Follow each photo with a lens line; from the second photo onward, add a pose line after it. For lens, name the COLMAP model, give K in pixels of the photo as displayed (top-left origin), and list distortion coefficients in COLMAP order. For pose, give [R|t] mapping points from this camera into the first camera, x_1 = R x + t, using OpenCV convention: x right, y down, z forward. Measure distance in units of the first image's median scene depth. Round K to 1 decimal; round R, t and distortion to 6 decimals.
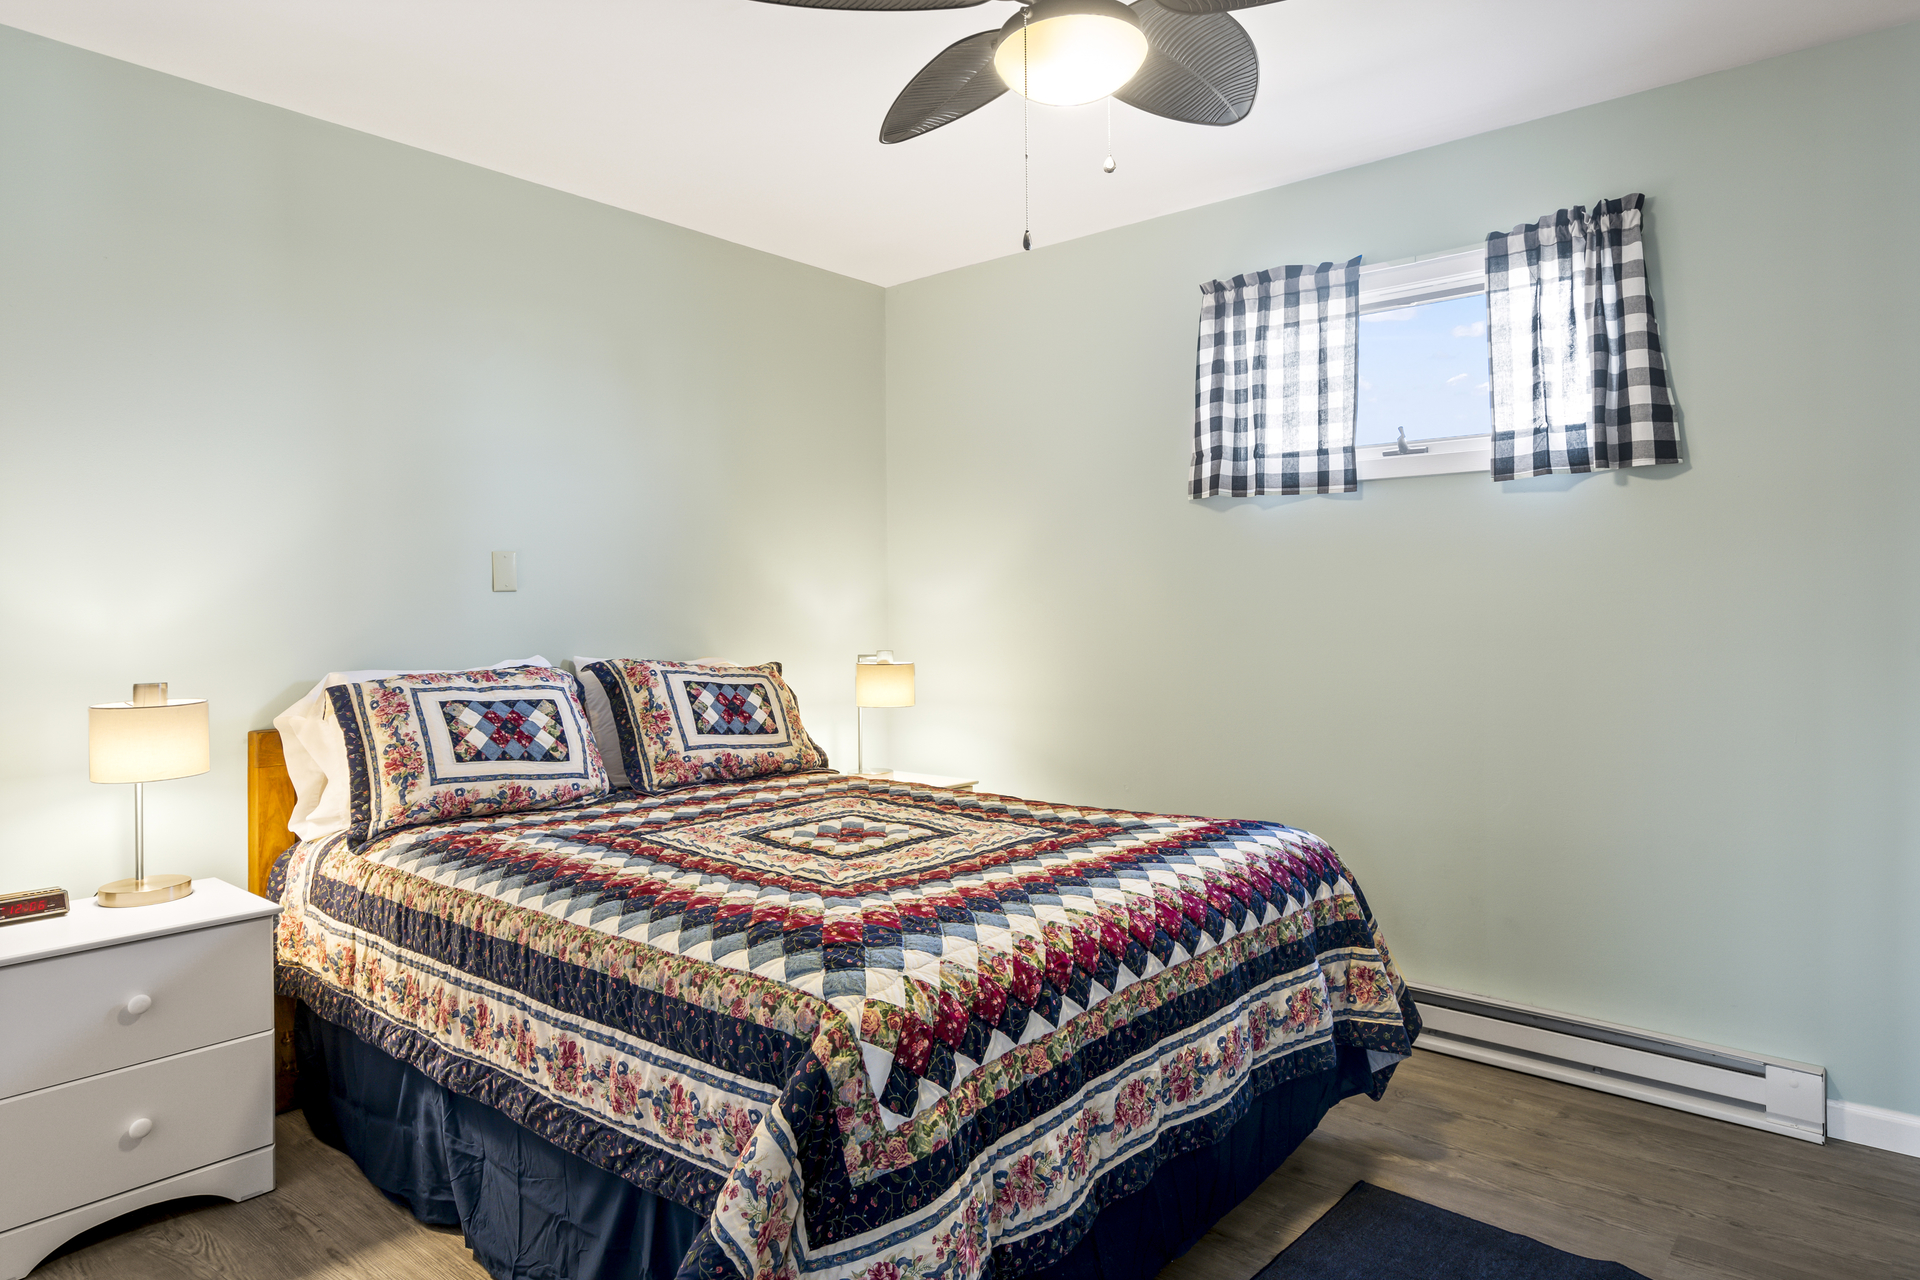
lens RADIAL K [[1164.3, 0, 960.0], [0, 1164.3, 640.0], [0, 0, 1]] dist [0.002450, 0.000505]
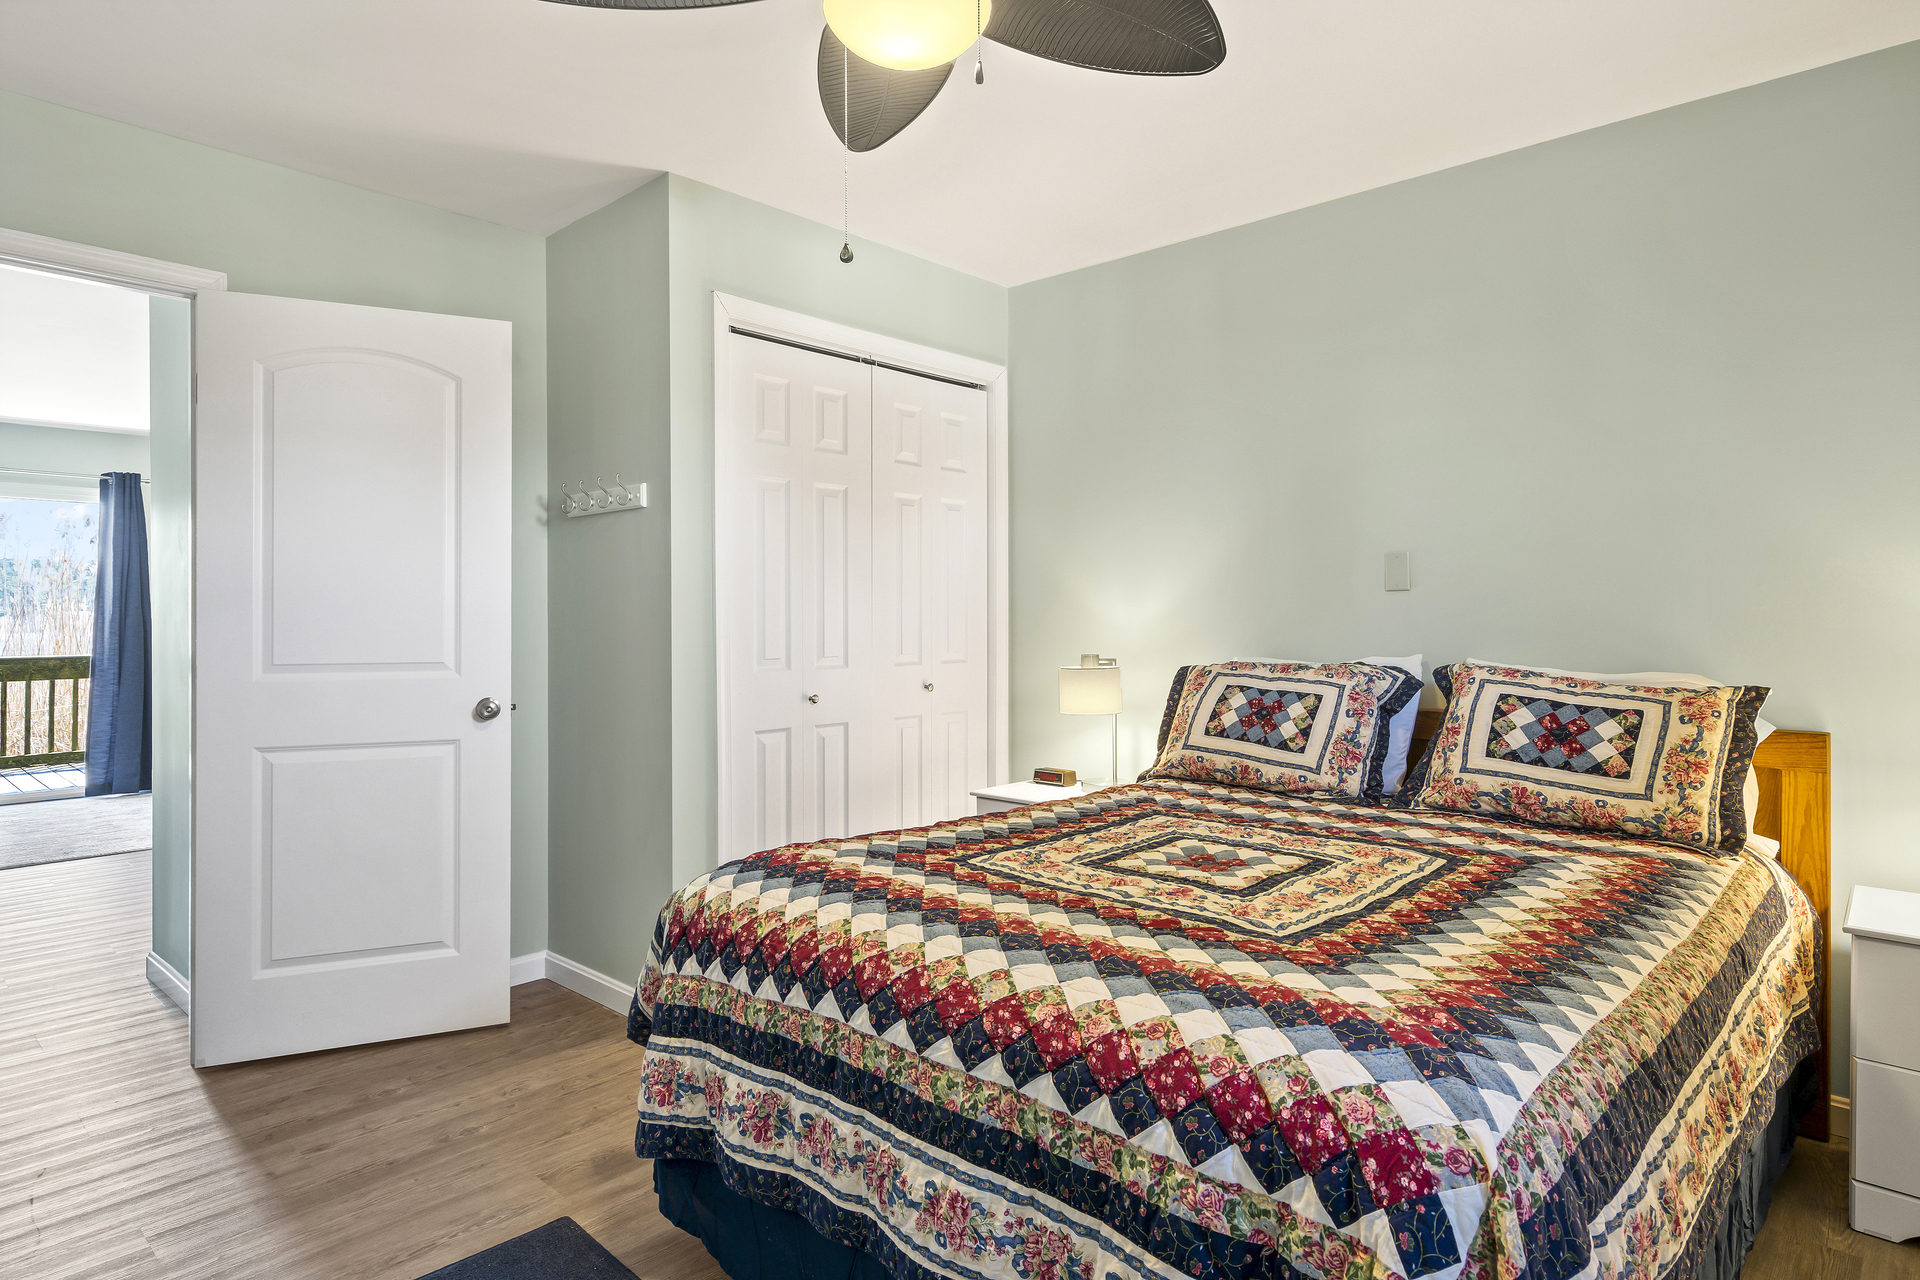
lens RADIAL K [[1083.8, 0, 958.1], [0, 1083.8, 613.7], [0, 0, 1]] dist [0.001273, -0.000080]
pose [[-0.051677, 0.013818, -0.998568, 0.705997], [-0.020526, 0.999678, 0.014896, -0.032943], [0.998453, 0.021266, -0.051377, 0.792314]]
